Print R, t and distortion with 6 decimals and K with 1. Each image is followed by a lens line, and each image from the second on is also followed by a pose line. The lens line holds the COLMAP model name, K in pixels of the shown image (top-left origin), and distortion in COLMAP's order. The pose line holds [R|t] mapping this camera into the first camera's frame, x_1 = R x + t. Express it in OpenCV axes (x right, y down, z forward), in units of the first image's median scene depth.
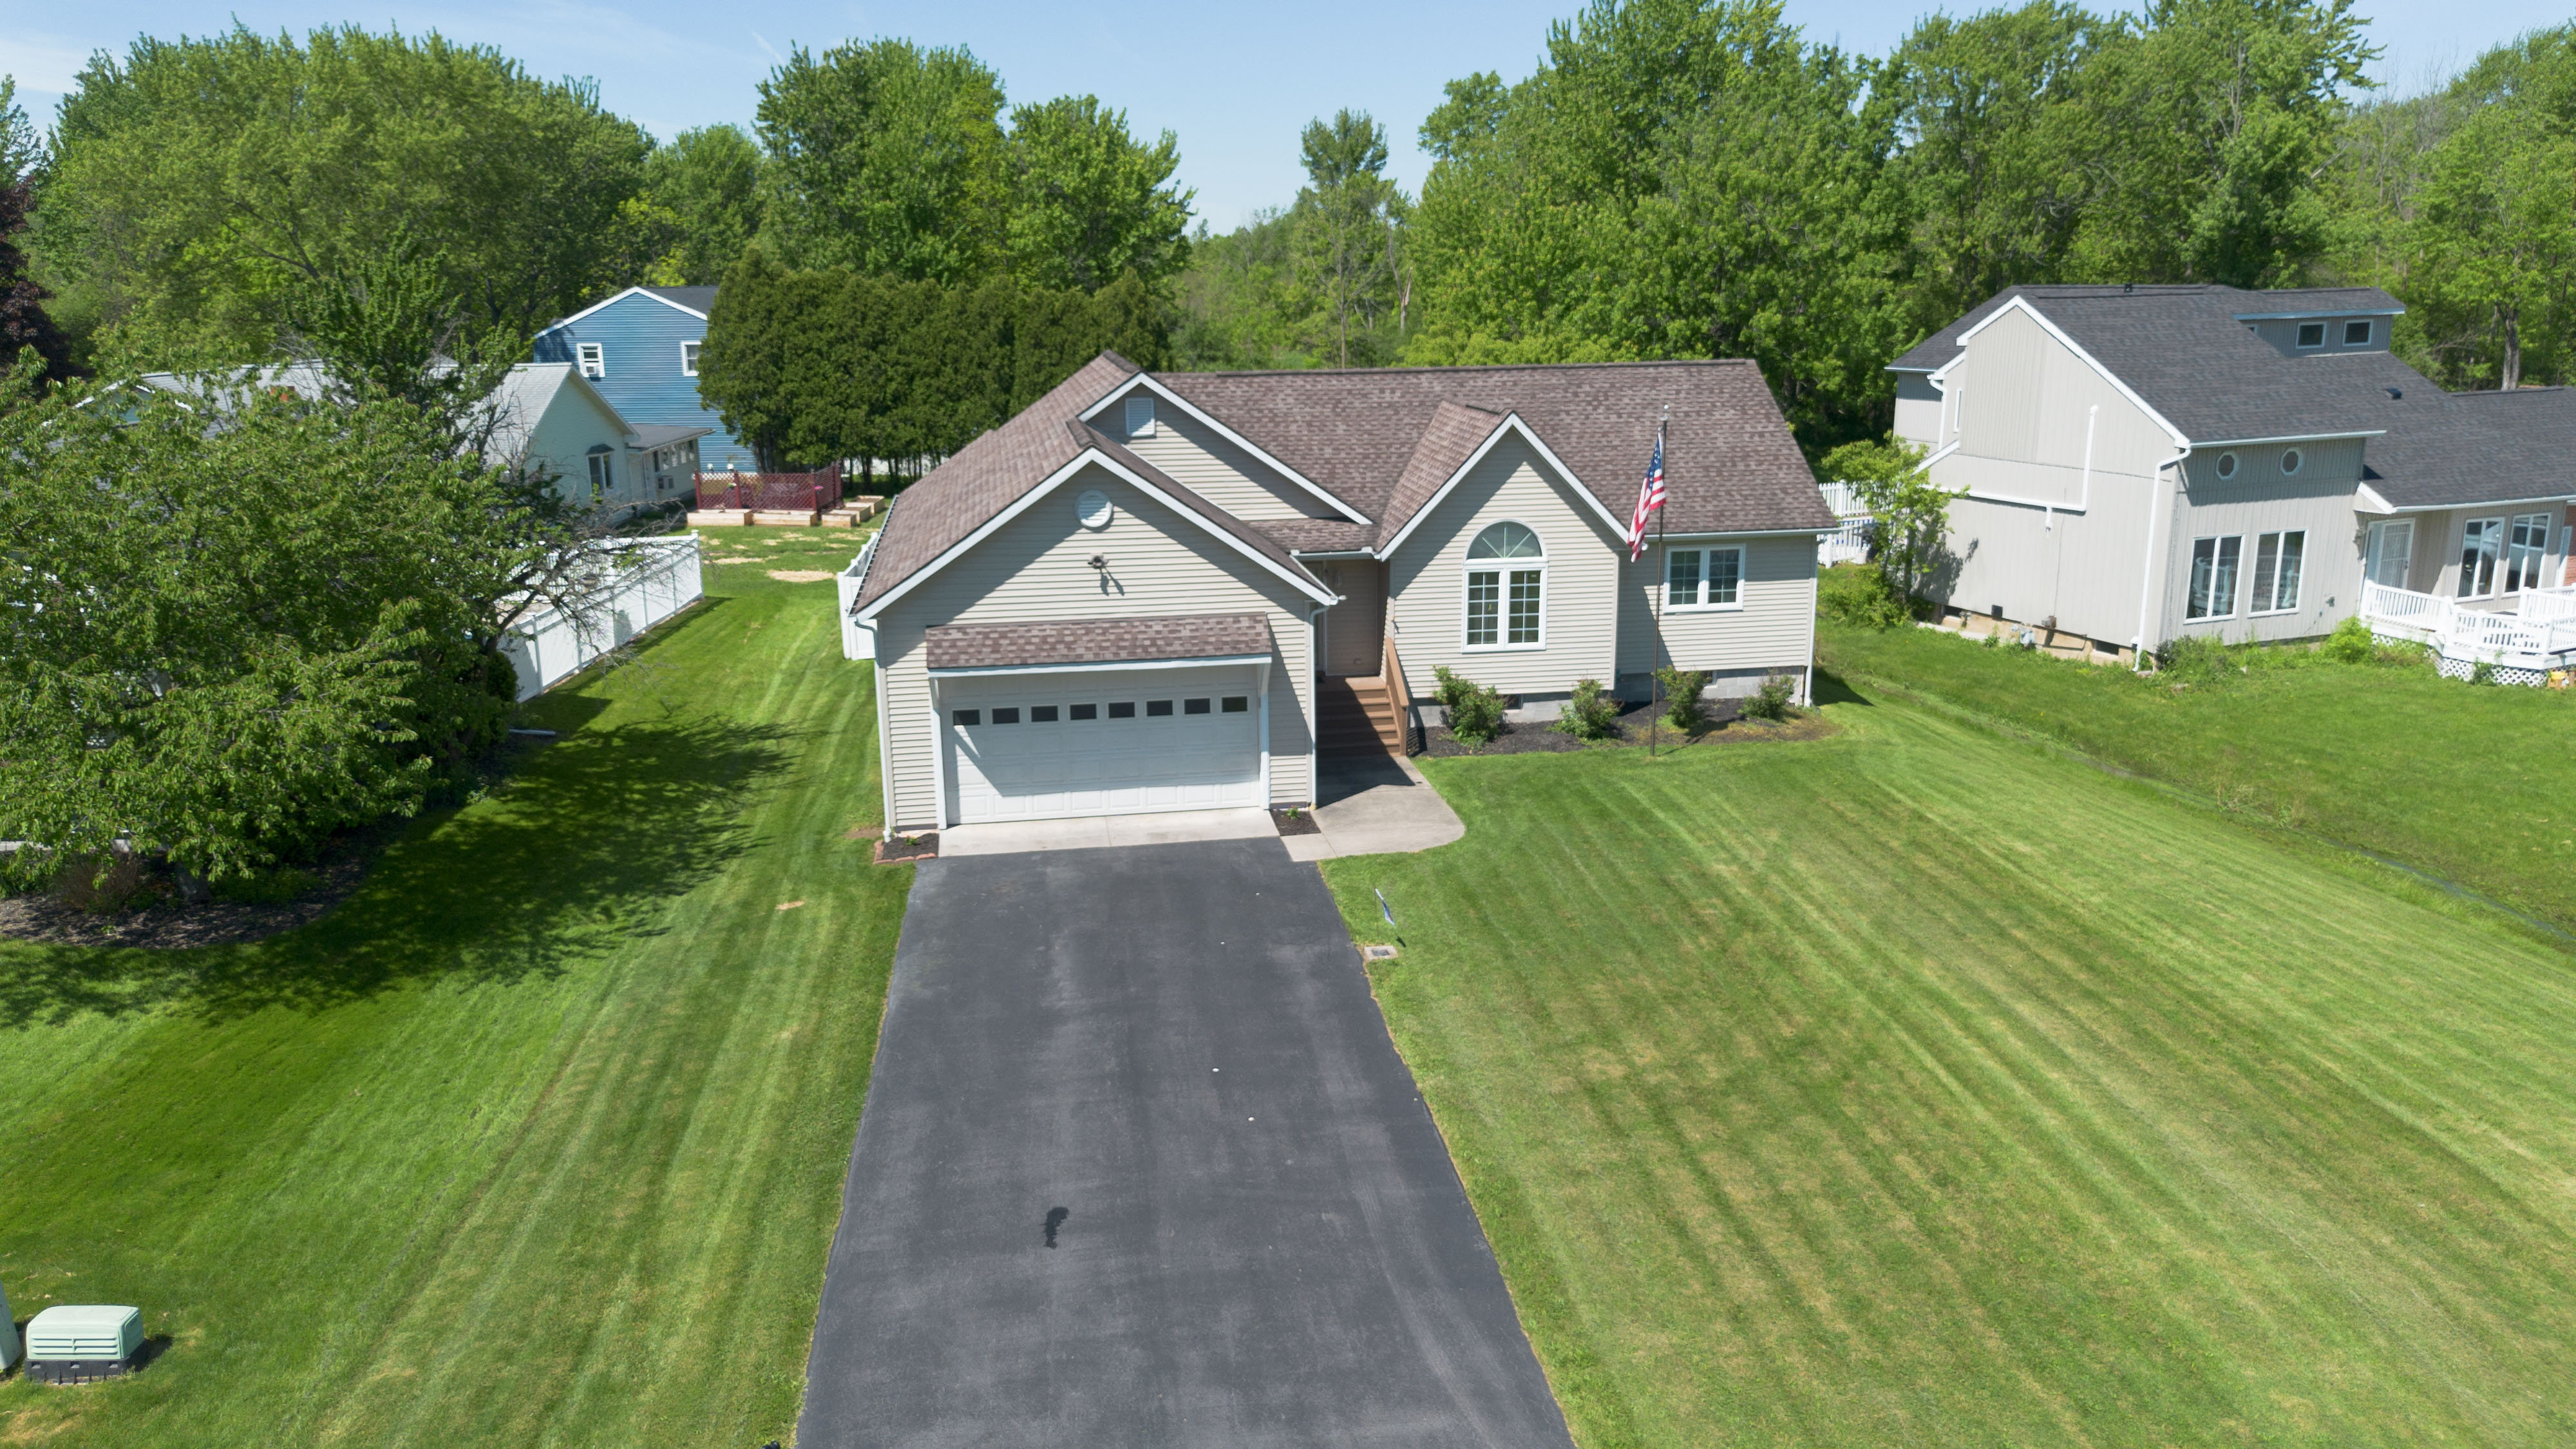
lens RADIAL K [[1862.4, 0, 1283.4], [0, 1862.4, 639.9], [0, 0, 1]] dist [0.066456, -0.081939]
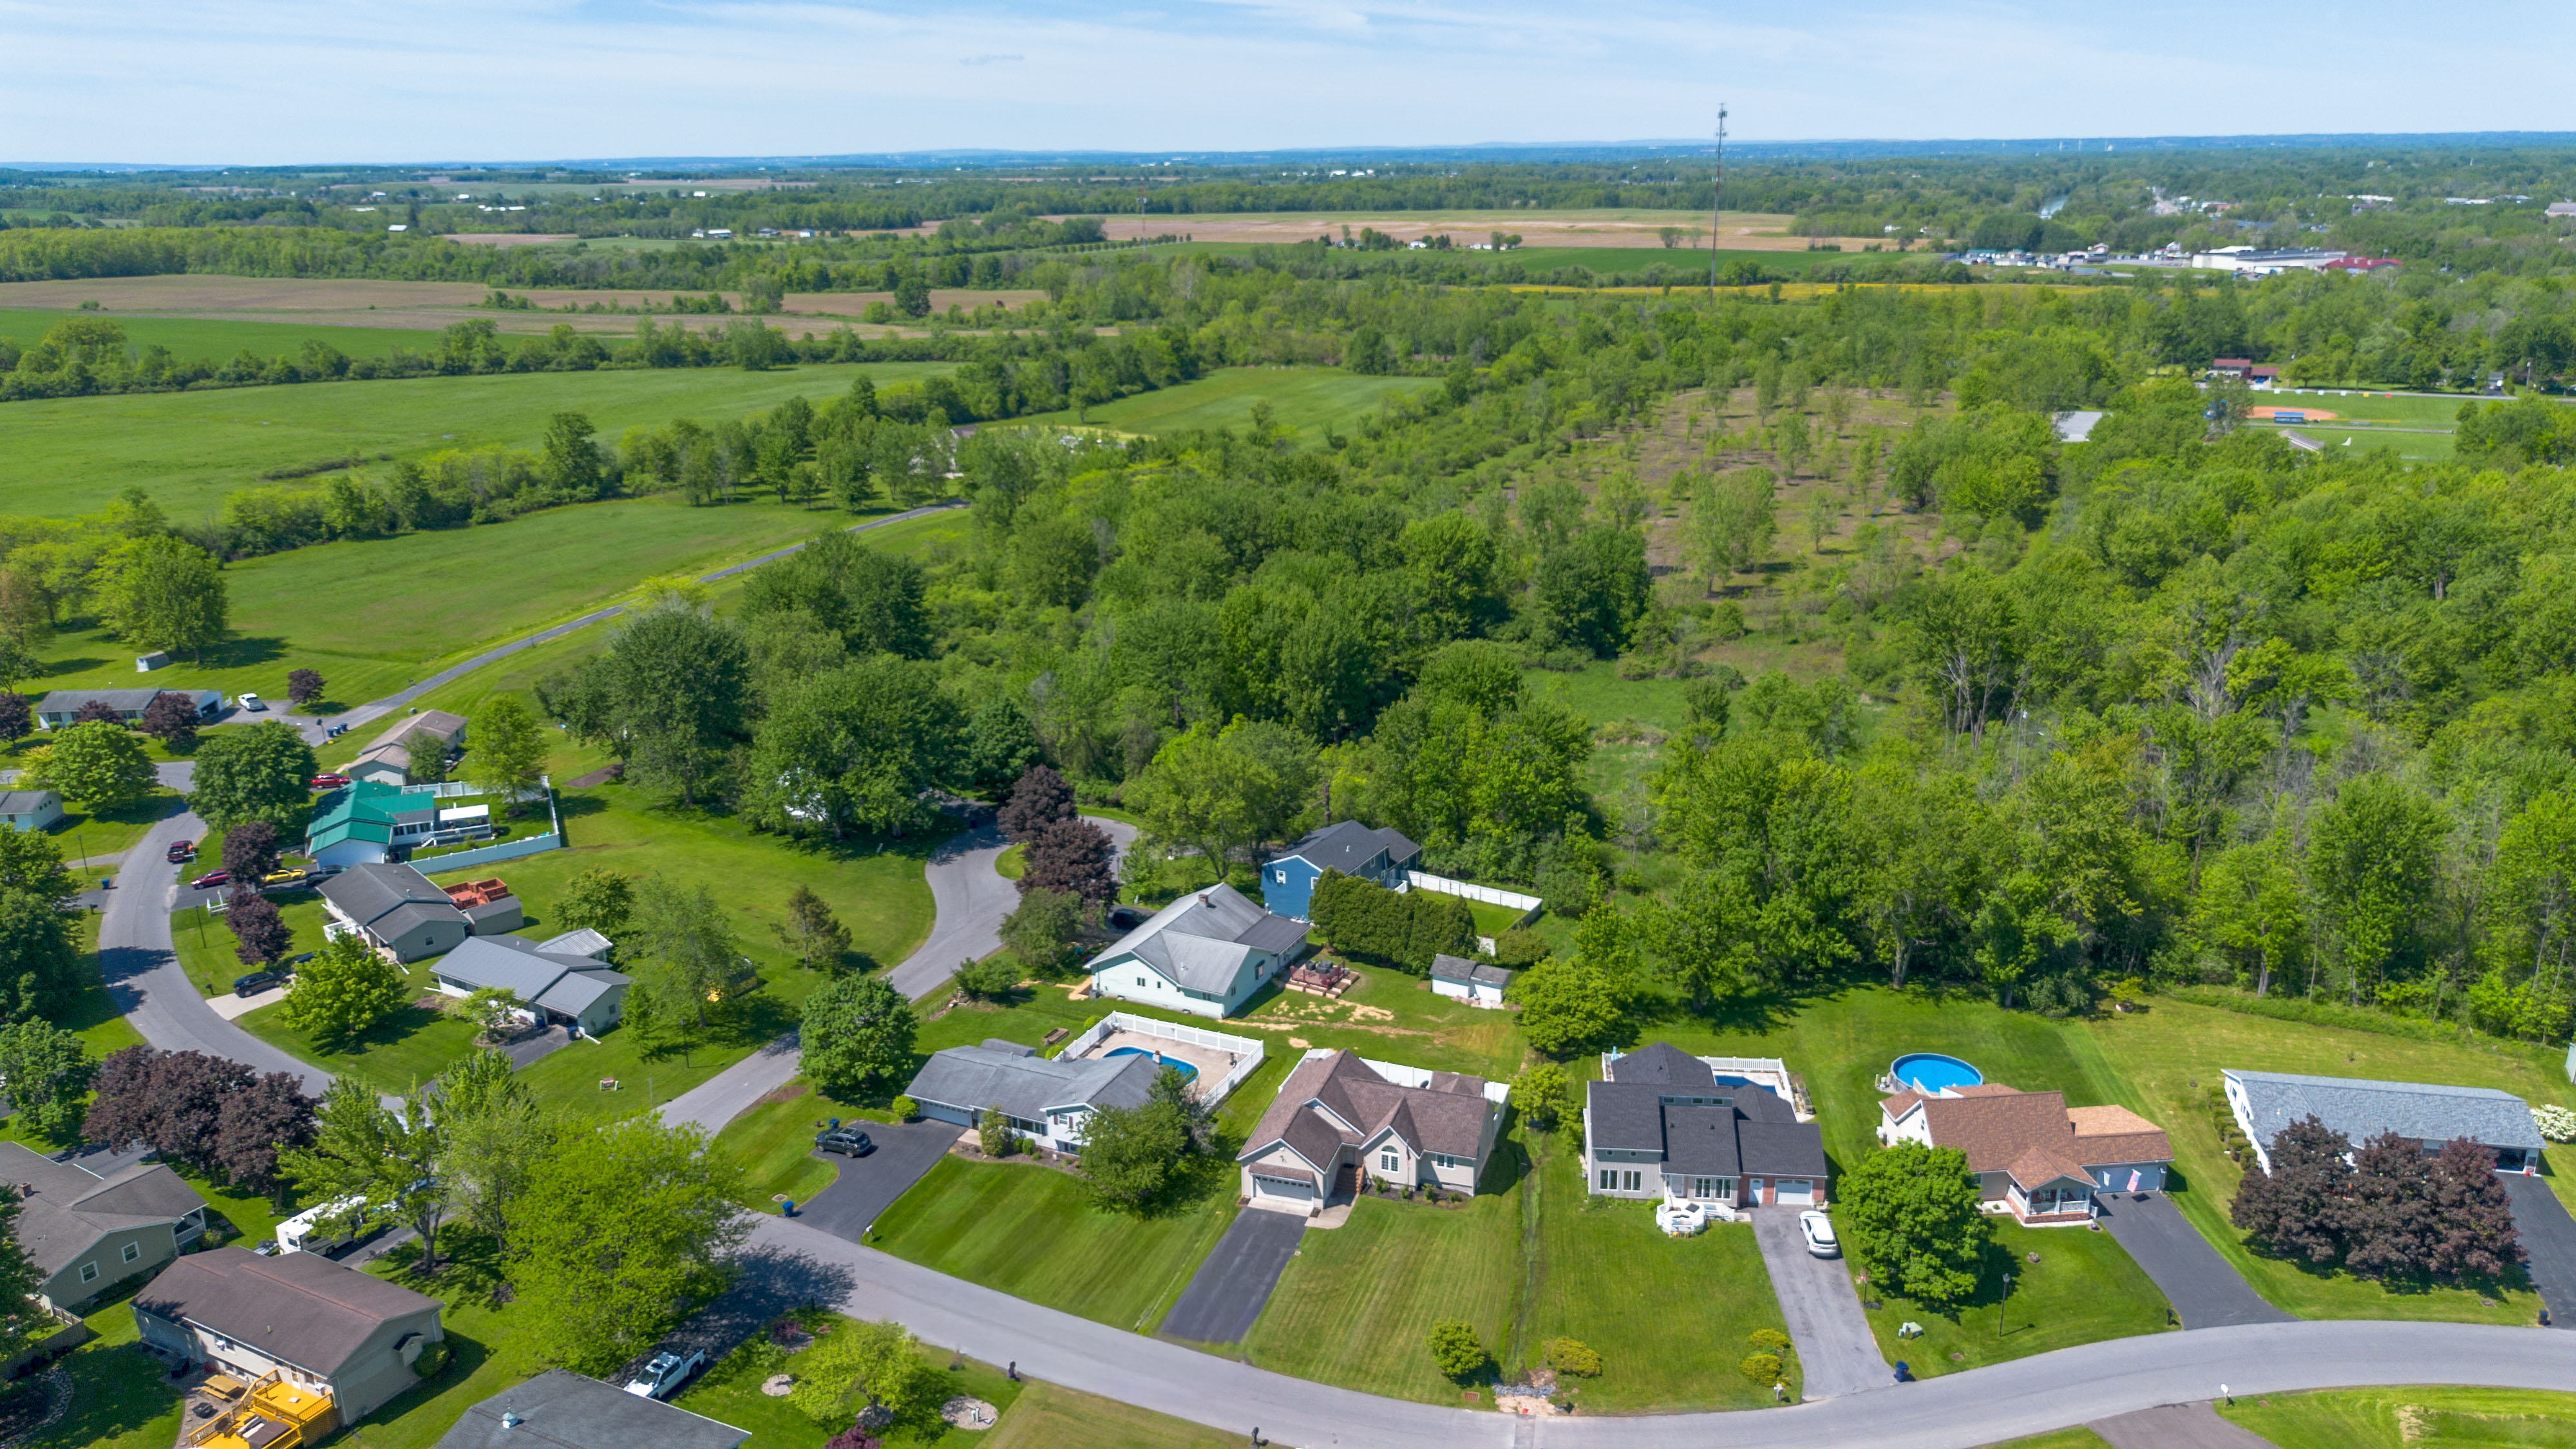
lens RADIAL K [[1911.6, 0, 1284.9], [0, 1911.6, 617.9], [0, 0, 1]] dist [0.088058, -0.144930]
pose [[0.890107, 0.116610, -0.440581, 2.044082], [-0.085168, 0.992243, 0.090554, -1.969402], [0.447723, -0.043079, 0.893134, -3.630097]]
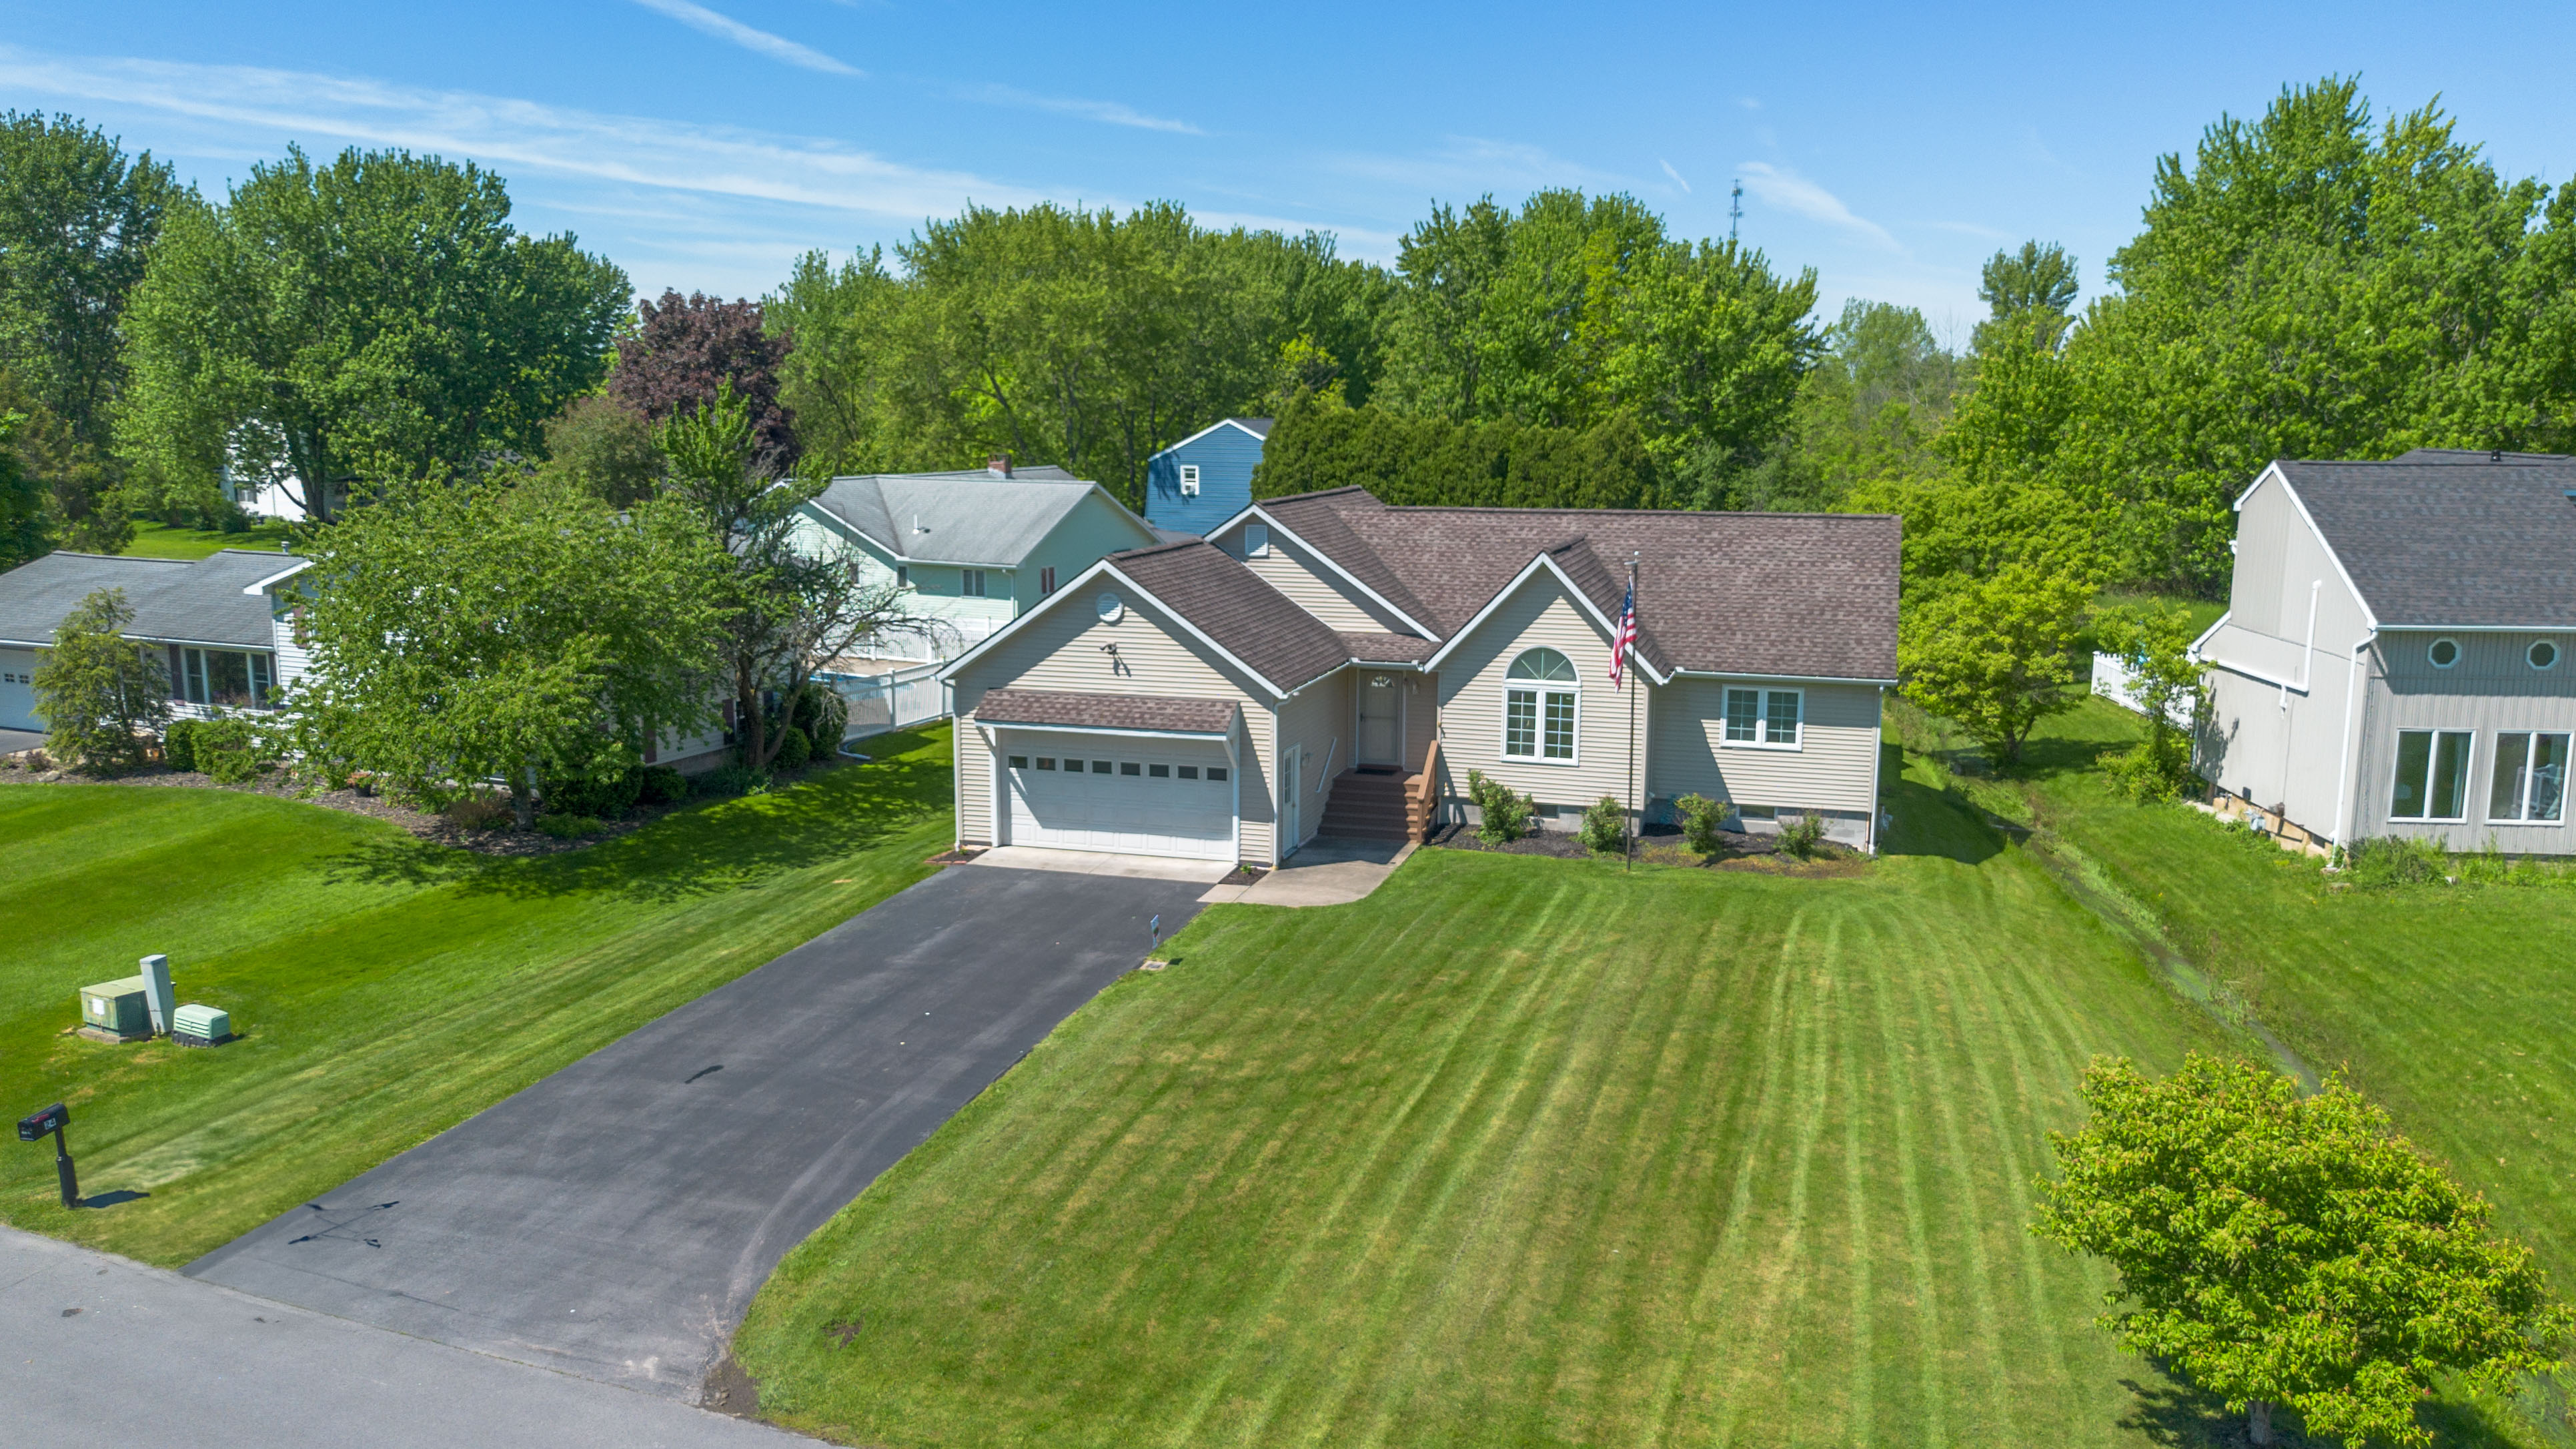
lens RADIAL K [[1911.8, 0, 1284.9], [0, 1911.8, 617.9], [0, 0, 1]] dist [0.088058, -0.144930]
pose [[0.898387, 0.064761, -0.434404, 0.557766], [-0.098967, 0.993482, -0.056565, -0.000863], [0.427909, 0.093809, 0.898940, -0.119748]]
